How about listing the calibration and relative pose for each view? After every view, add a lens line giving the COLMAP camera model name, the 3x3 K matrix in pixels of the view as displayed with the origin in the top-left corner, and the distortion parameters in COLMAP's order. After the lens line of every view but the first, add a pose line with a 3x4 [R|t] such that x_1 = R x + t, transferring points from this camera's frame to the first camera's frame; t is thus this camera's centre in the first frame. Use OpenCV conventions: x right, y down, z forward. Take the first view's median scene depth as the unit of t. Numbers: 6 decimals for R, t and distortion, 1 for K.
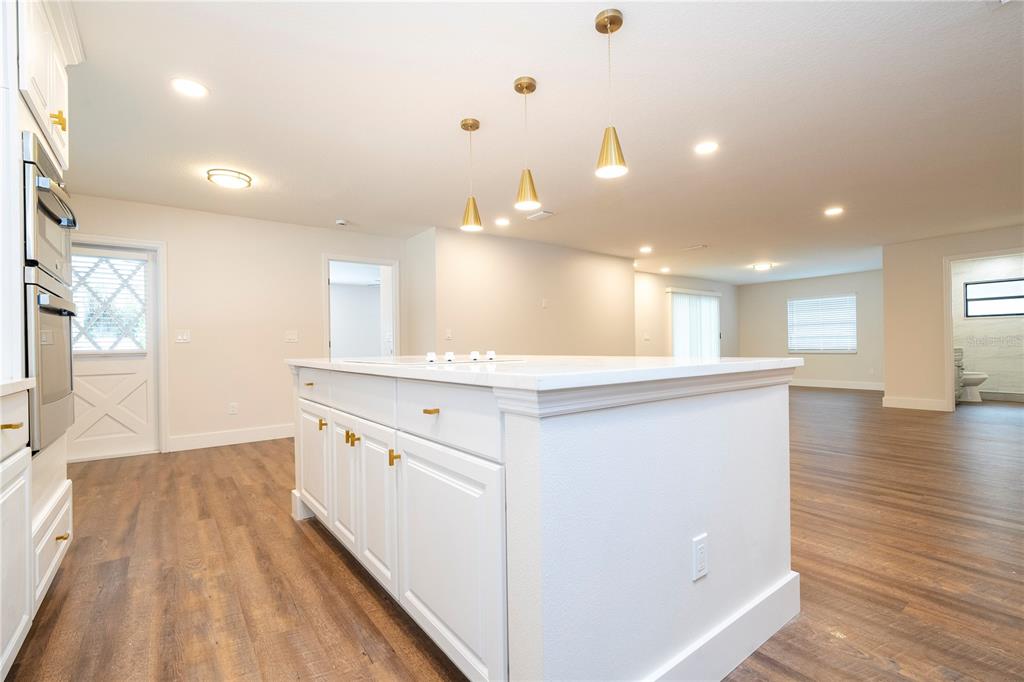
lens RADIAL K [[461.7, 0, 519.0], [0, 461.7, 342.8], [0, 0, 1]] dist [-0.001227, 0.000251]
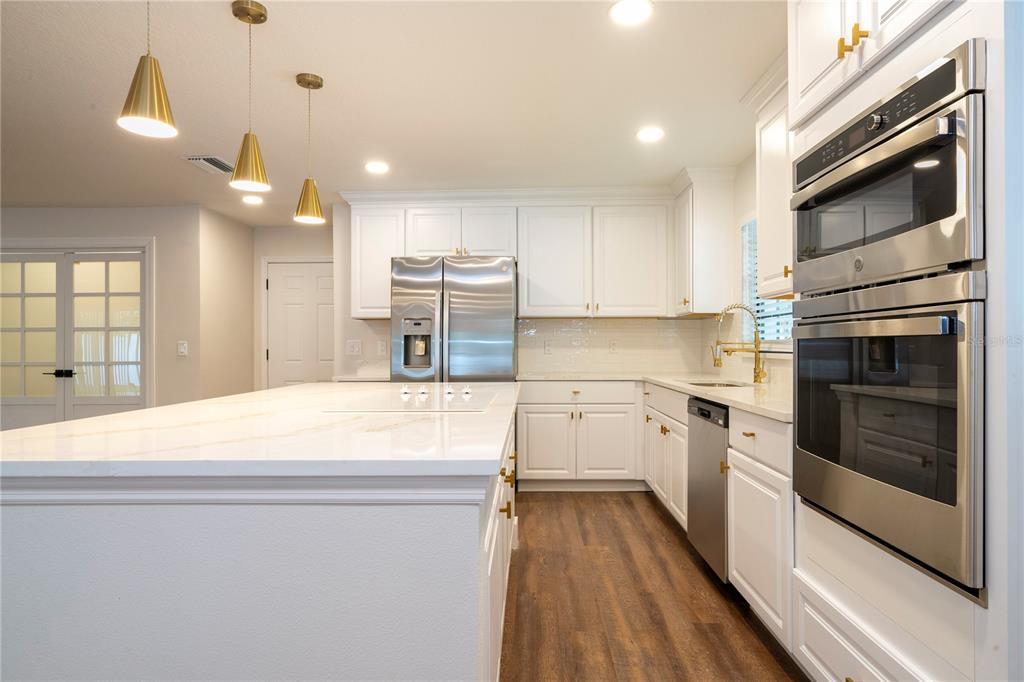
lens RADIAL K [[573.8, 0, 513.8], [0, 573.8, 343.8], [0, 0, 1]] dist [0.000208, 0.000455]
pose [[-0.773901, 0.022442, 0.632909, -1.221729], [0.009637, 0.999674, -0.023663, -0.050915], [-0.633234, -0.012214, -0.773864, 2.084357]]
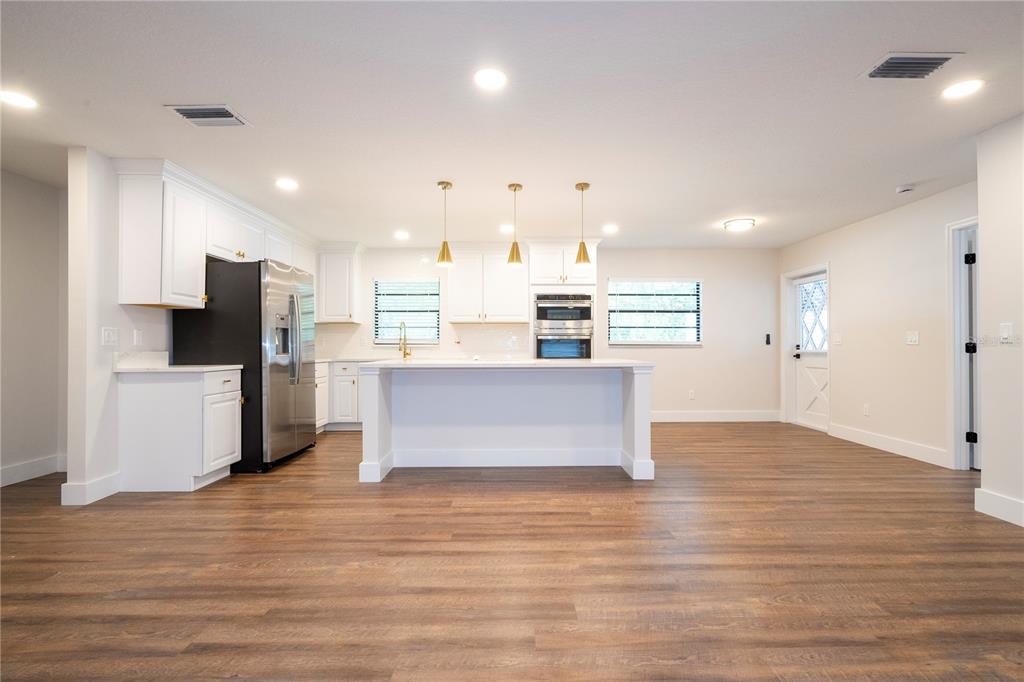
lens RADIAL K [[461.7, 0, 519.0], [0, 461.7, 342.8], [0, 0, 1]] dist [-0.001227, 0.000251]
pose [[-0.597953, 0.008994, -0.801481, 1.858321], [0.019367, 0.999807, -0.003229, -0.042954], [0.801297, -0.017453, -0.598012, 2.858105]]
